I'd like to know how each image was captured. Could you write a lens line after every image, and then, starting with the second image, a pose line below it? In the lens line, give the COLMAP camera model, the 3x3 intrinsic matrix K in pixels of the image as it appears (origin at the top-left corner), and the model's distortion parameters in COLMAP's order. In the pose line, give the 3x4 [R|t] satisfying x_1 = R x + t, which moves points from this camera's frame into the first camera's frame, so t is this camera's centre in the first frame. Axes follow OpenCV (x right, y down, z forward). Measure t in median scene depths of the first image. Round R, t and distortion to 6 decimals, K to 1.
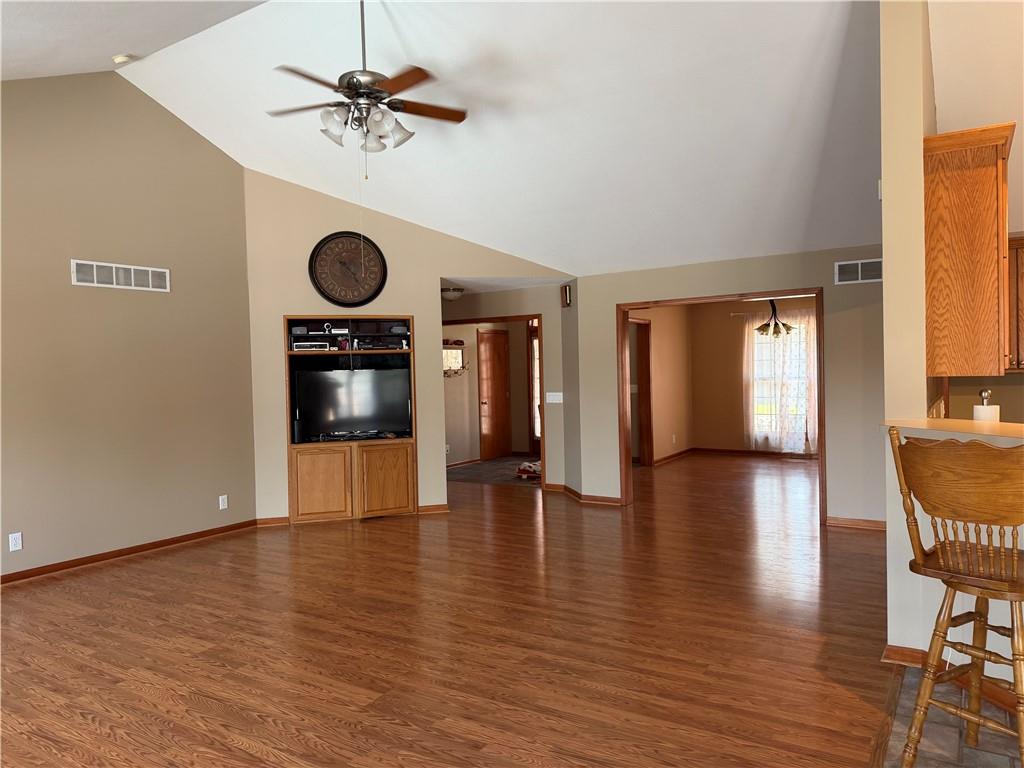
lens RADIAL K [[726.5, 0, 512.2], [0, 726.5, 384.1], [0, 0, 1]] dist [0.048660, -0.047339]
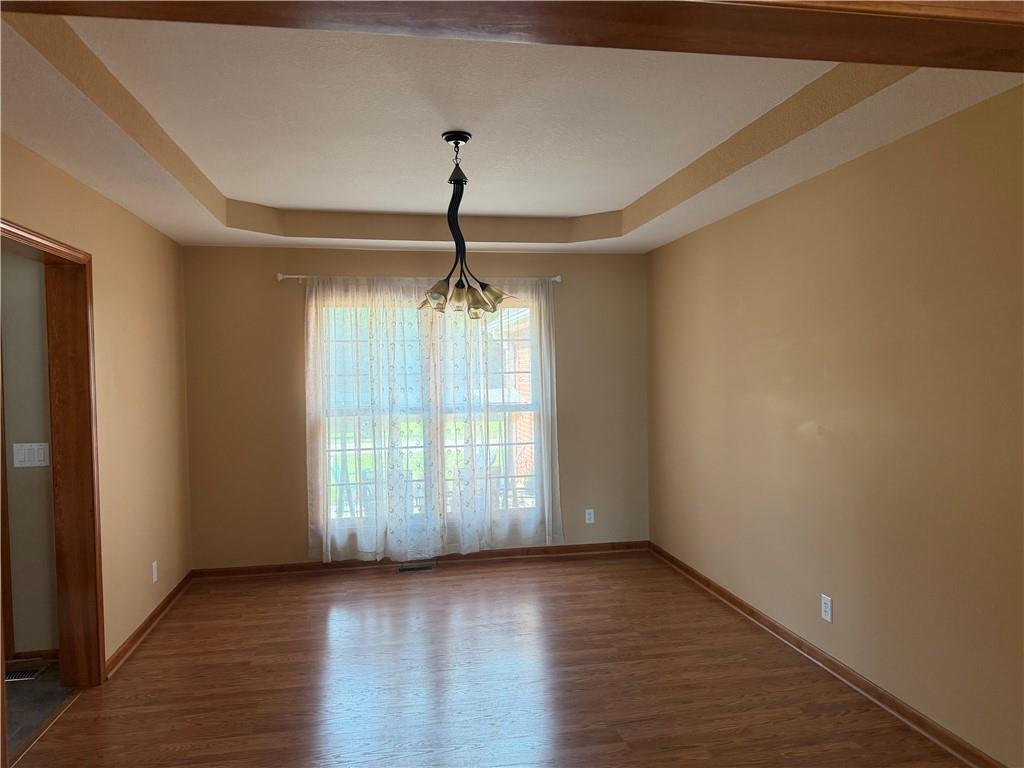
lens RADIAL K [[726.5, 0, 511.6], [0, 726.5, 382.7], [0, 0, 1]] dist [0.048660, -0.047339]
pose [[0.722952, 0.004641, 0.690883, 0.086768], [0.010765, 0.999780, -0.017980, -0.017617], [-0.690814, 0.020436, 0.722743, 0.570140]]
